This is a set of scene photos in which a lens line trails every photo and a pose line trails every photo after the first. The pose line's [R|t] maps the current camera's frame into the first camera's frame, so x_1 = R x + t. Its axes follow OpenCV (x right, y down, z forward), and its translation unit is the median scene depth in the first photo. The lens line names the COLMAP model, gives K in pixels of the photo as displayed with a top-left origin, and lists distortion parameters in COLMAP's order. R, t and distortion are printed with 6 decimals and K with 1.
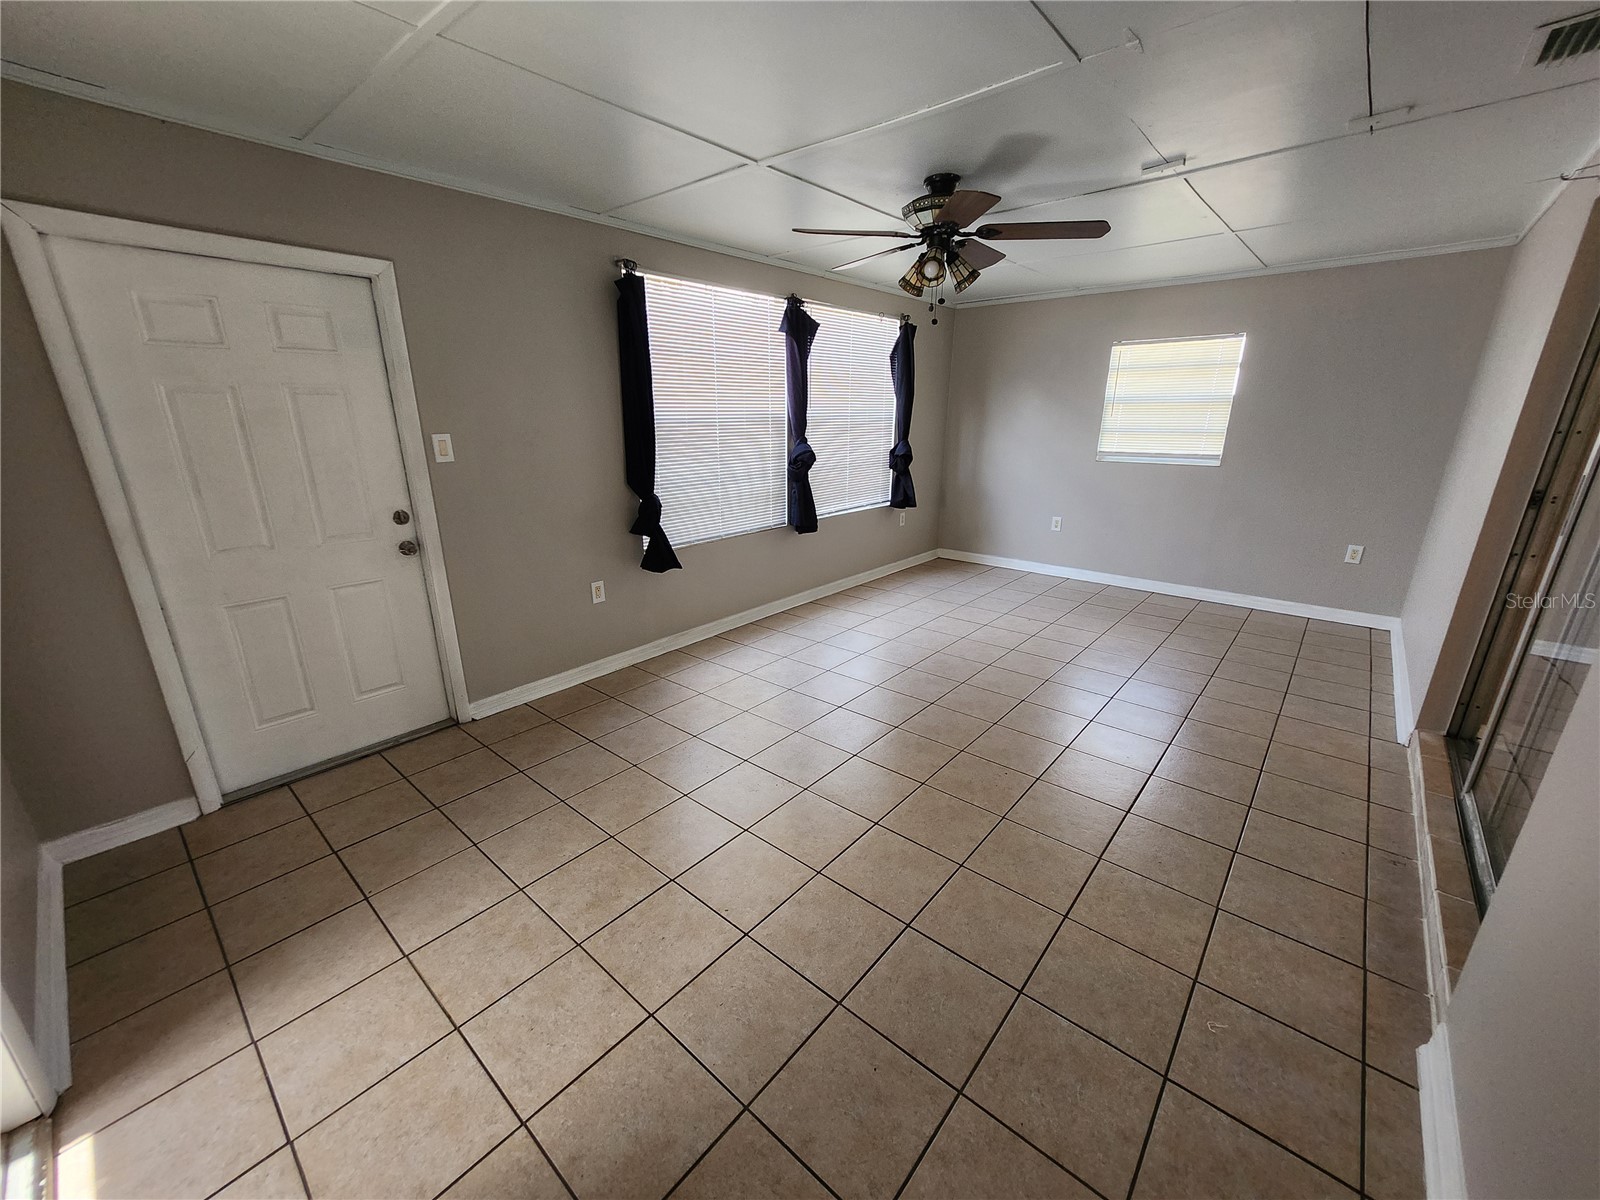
lens RADIAL K [[627.5, 0, 784.9], [0, 627.5, 601.0], [0, 0, 1]] dist [-0.001822, 0.002680]
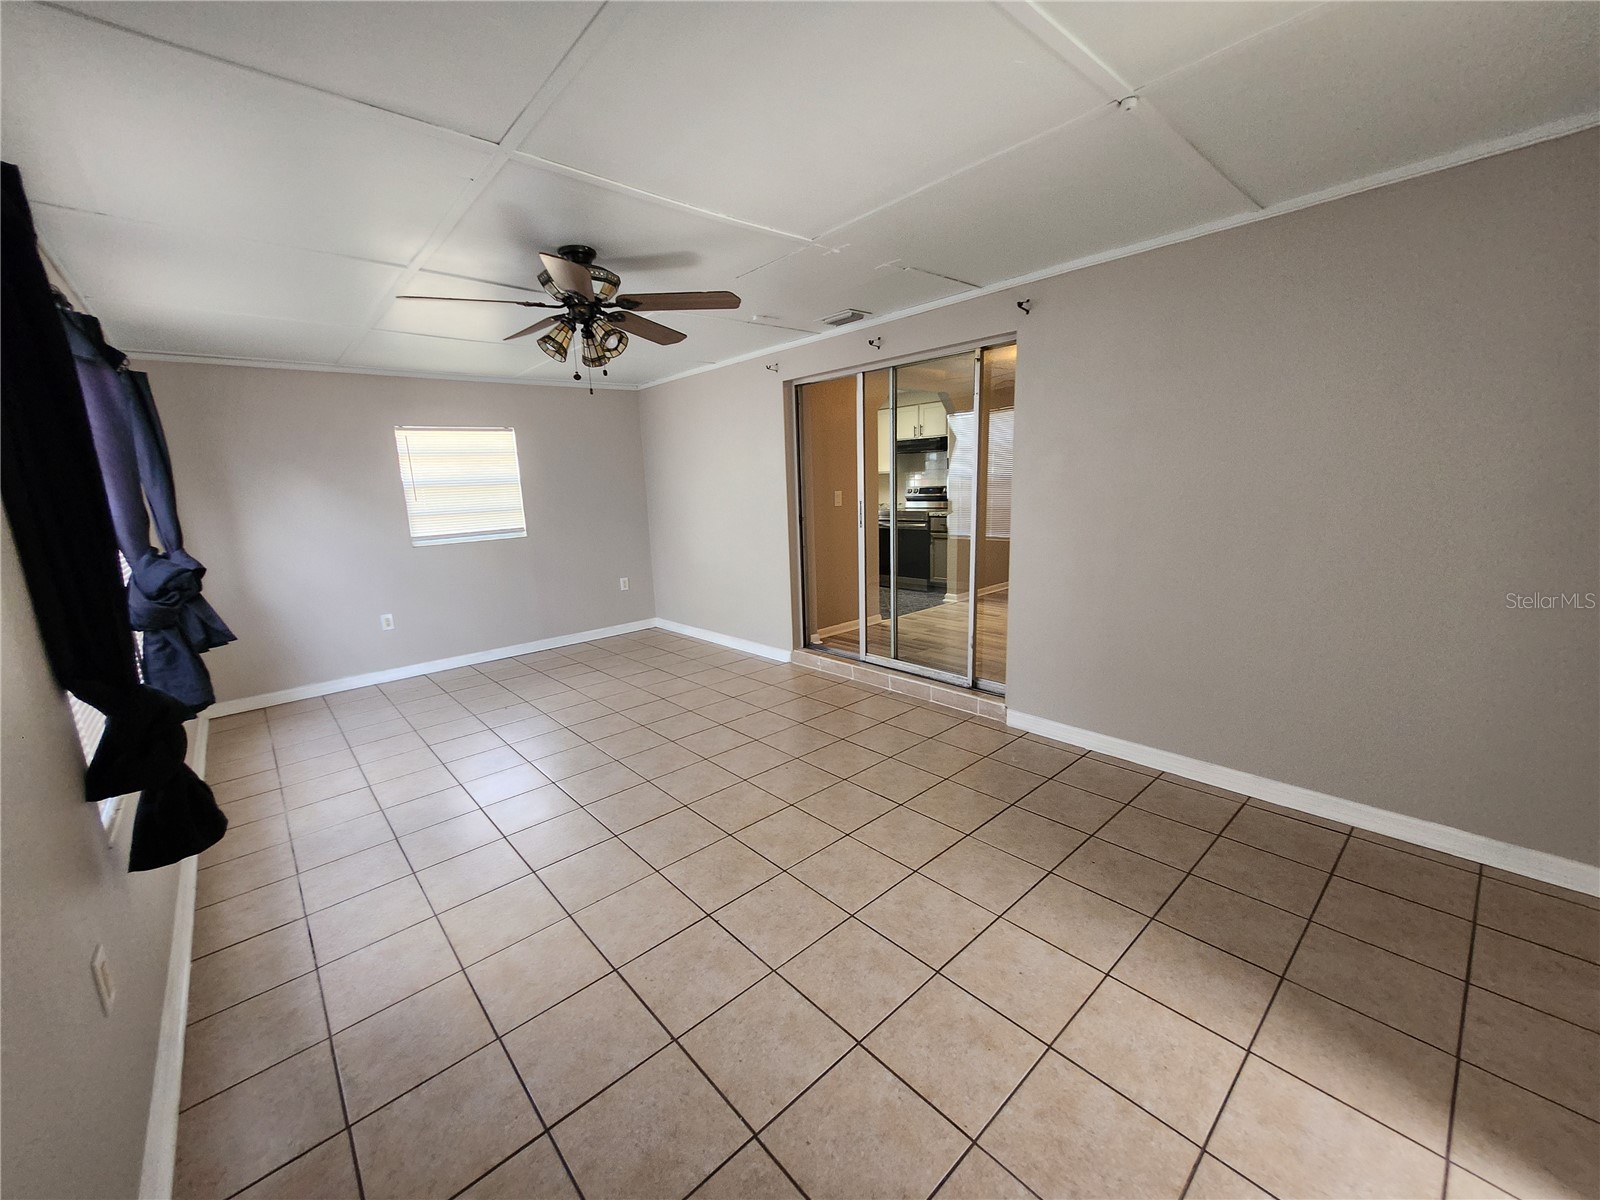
lens RADIAL K [[627.5, 0, 787.3], [0, 627.5, 604.0], [0, 0, 1]] dist [-0.001822, 0.002680]
pose [[0.140621, -0.196734, 0.970320, -0.400490], [0.332185, 0.932623, 0.140950, -0.100671], [-0.932673, 0.302505, 0.196499, 0.352920]]
